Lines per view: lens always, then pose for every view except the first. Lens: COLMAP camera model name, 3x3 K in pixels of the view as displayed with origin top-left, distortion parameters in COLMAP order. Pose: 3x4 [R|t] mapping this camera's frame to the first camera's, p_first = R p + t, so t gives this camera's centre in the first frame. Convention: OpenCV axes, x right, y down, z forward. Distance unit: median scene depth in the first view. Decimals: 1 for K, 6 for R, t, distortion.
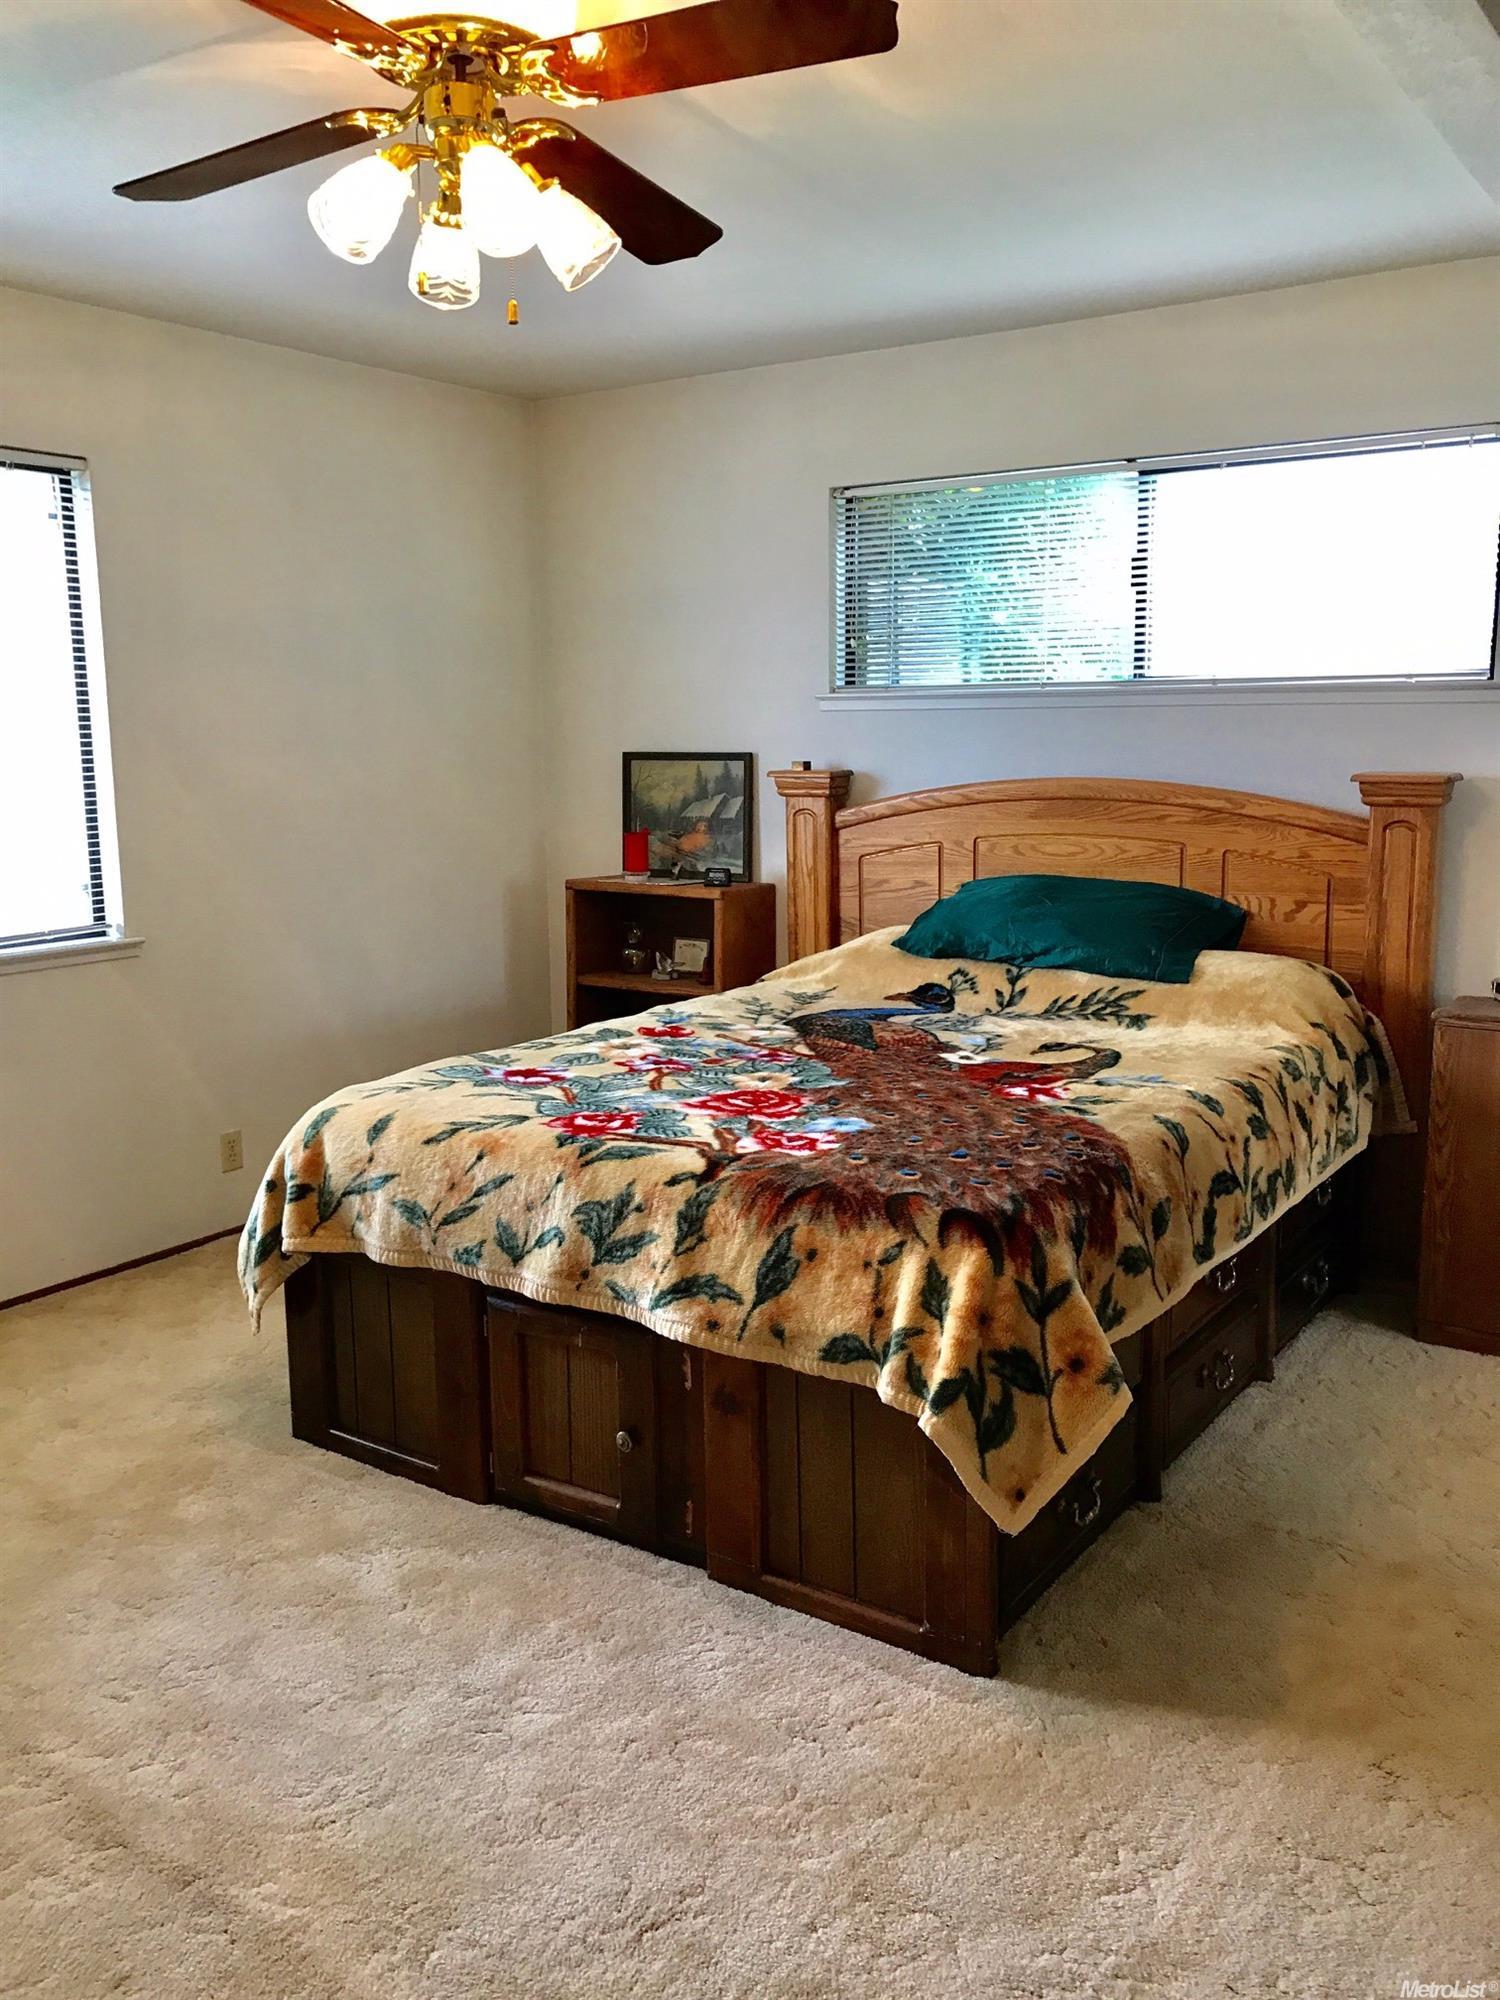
lens RADIAL K [[1674.8, 0, 756.3], [0, 1674.8, 995.7], [0, 0, 1]] dist [0.032320, -0.028002]
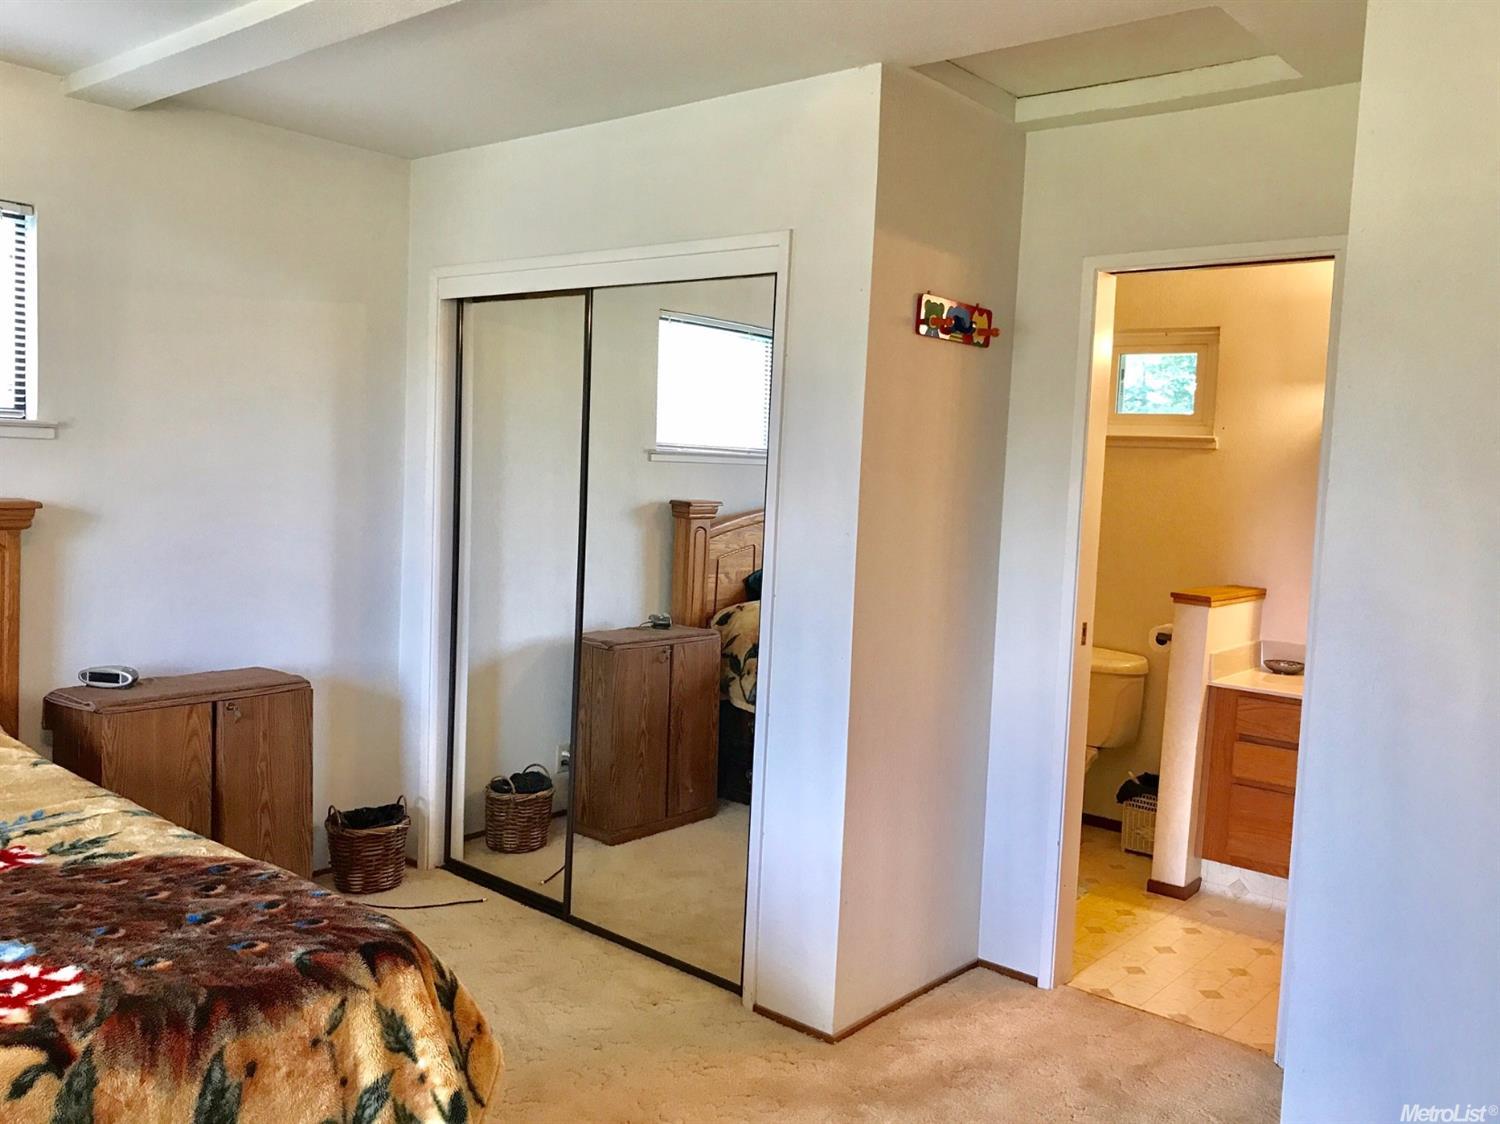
lens RADIAL K [[1256.1, 0, 753.9], [0, 1256.1, 561.8], [0, 0, 1]] dist [0.032320, -0.028002]
pose [[0.099494, -0.071164, 0.992490, -0.572882], [0.129883, 0.989834, 0.057953, -0.111478], [-0.986525, 0.123142, 0.107726, 0.626665]]
